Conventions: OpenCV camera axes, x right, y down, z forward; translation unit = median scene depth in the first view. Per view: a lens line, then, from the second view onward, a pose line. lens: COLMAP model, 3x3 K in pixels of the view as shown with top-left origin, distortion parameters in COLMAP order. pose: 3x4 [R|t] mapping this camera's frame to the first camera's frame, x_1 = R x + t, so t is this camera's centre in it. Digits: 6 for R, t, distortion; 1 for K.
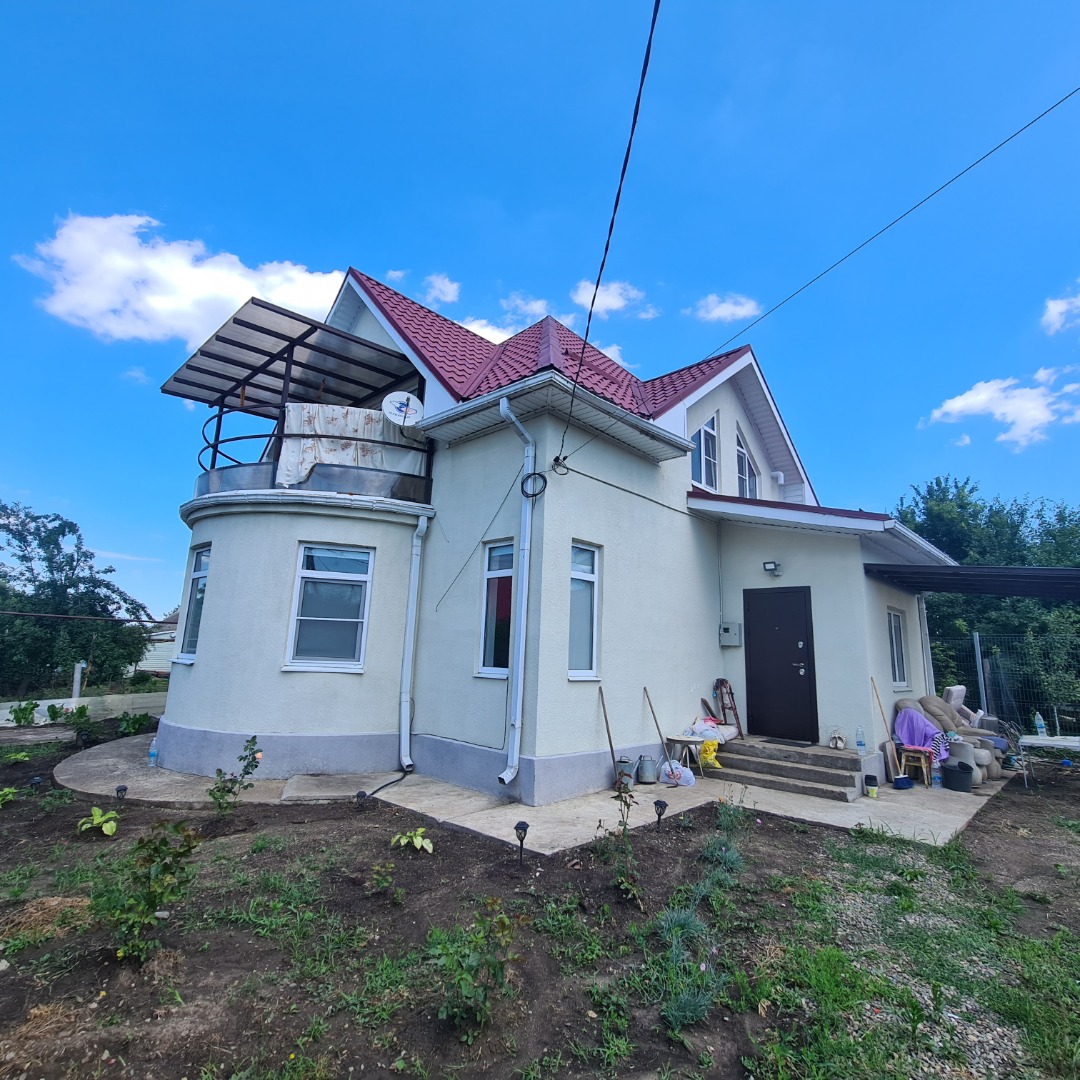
lens RADIAL K [[586.4, 0, 536.2], [0, 586.4, 532.7], [0, 0, 1]] dist [-0.005519, 0.002222]
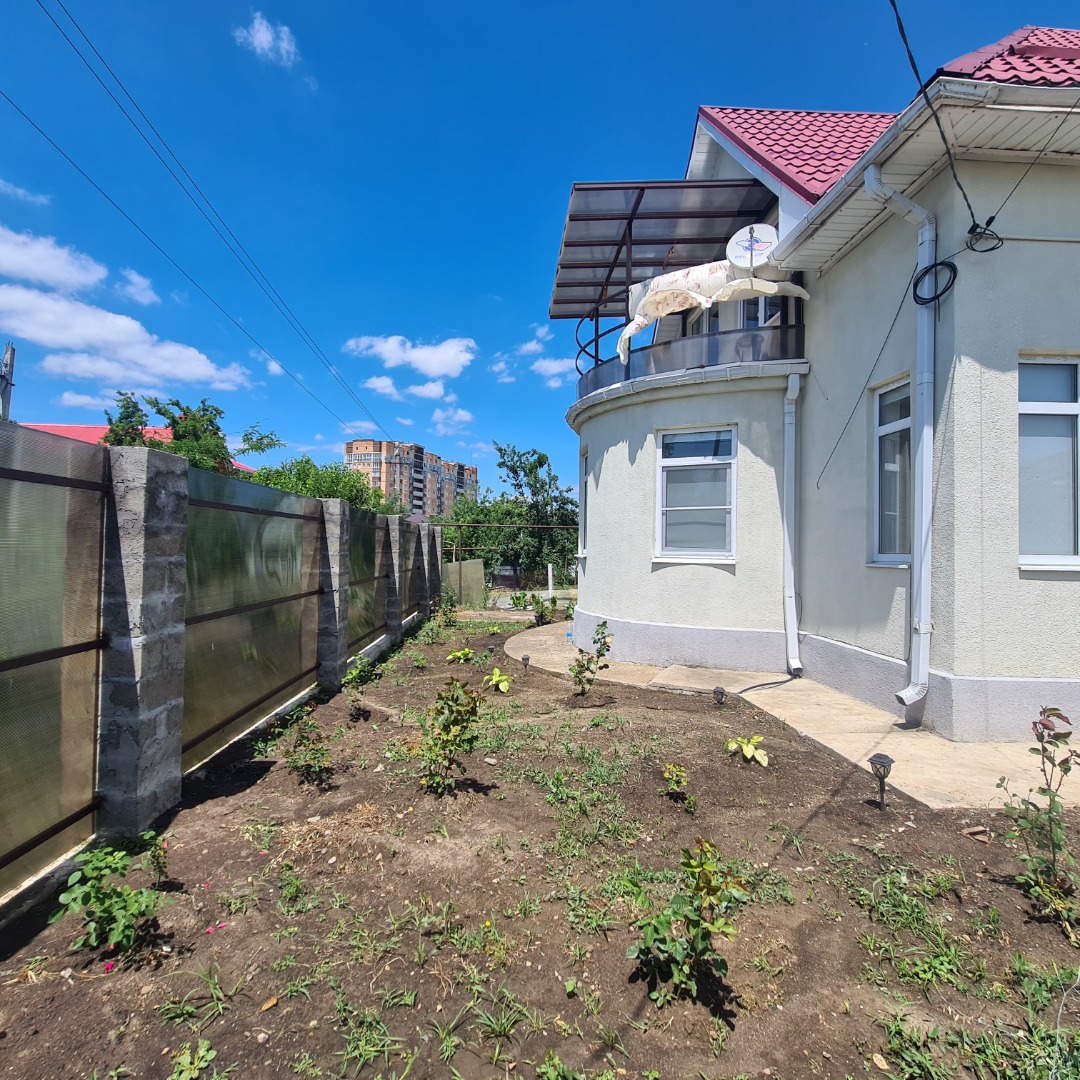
lens RADIAL K [[586.4, 0, 537.7], [0, 586.4, 537.9], [0, 0, 1]] dist [-0.005519, 0.002222]
pose [[0.717363, -0.040337, -0.695531, 0.135513], [0.154858, 0.982581, 0.102735, 0.070334], [0.679271, -0.181407, 0.711113, 0.188594]]
